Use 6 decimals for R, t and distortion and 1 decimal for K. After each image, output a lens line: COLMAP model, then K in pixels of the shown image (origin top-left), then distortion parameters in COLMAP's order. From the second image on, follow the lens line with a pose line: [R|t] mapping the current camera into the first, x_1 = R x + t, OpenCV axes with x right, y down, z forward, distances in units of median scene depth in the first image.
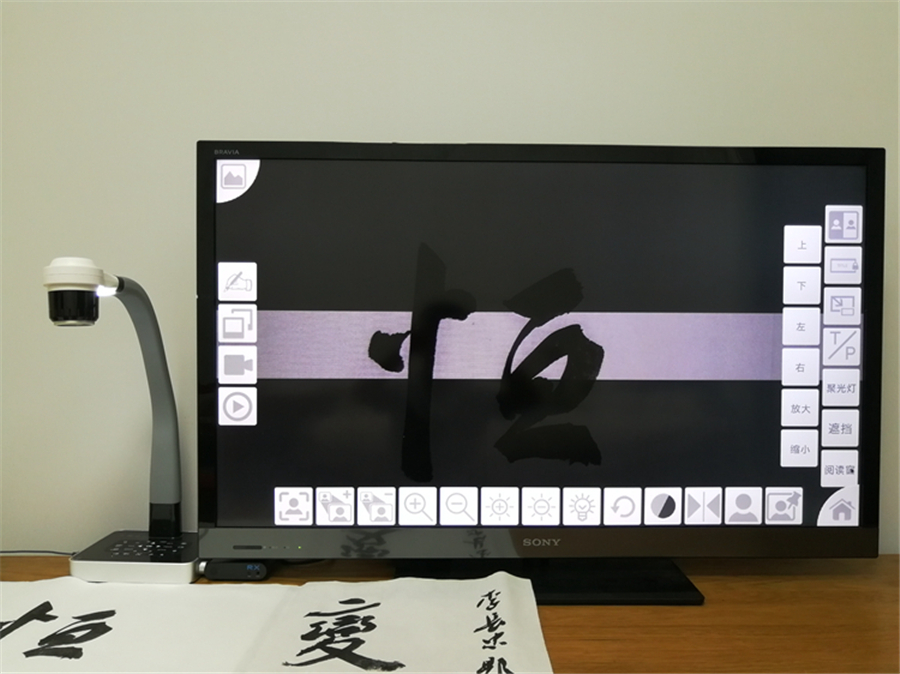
lens RADIAL K [[691.7, 0, 449.6], [0, 691.7, 337.2], [0, 0, 1]] dist [-0.002018, 0.004861]
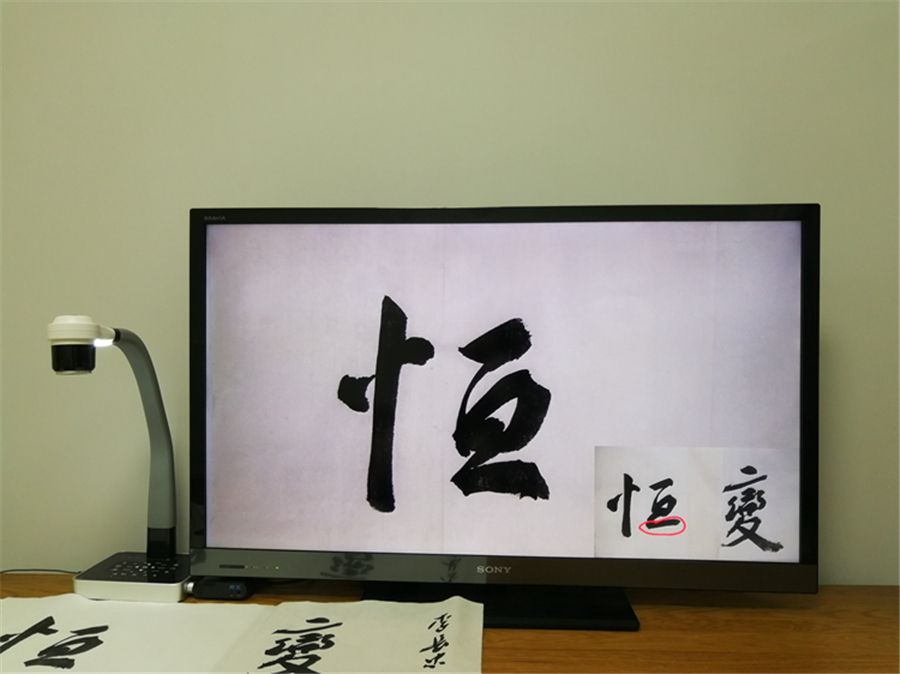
lens RADIAL K [[691.7, 0, 449.6], [0, 691.7, 337.2], [0, 0, 1]] dist [-0.002018, 0.004861]
pose [[0.998681, -0.002311, -0.051295, 0.120249], [0.001440, 0.999854, -0.017015, -0.051112], [0.051327, 0.016918, 0.998539, -0.097672]]
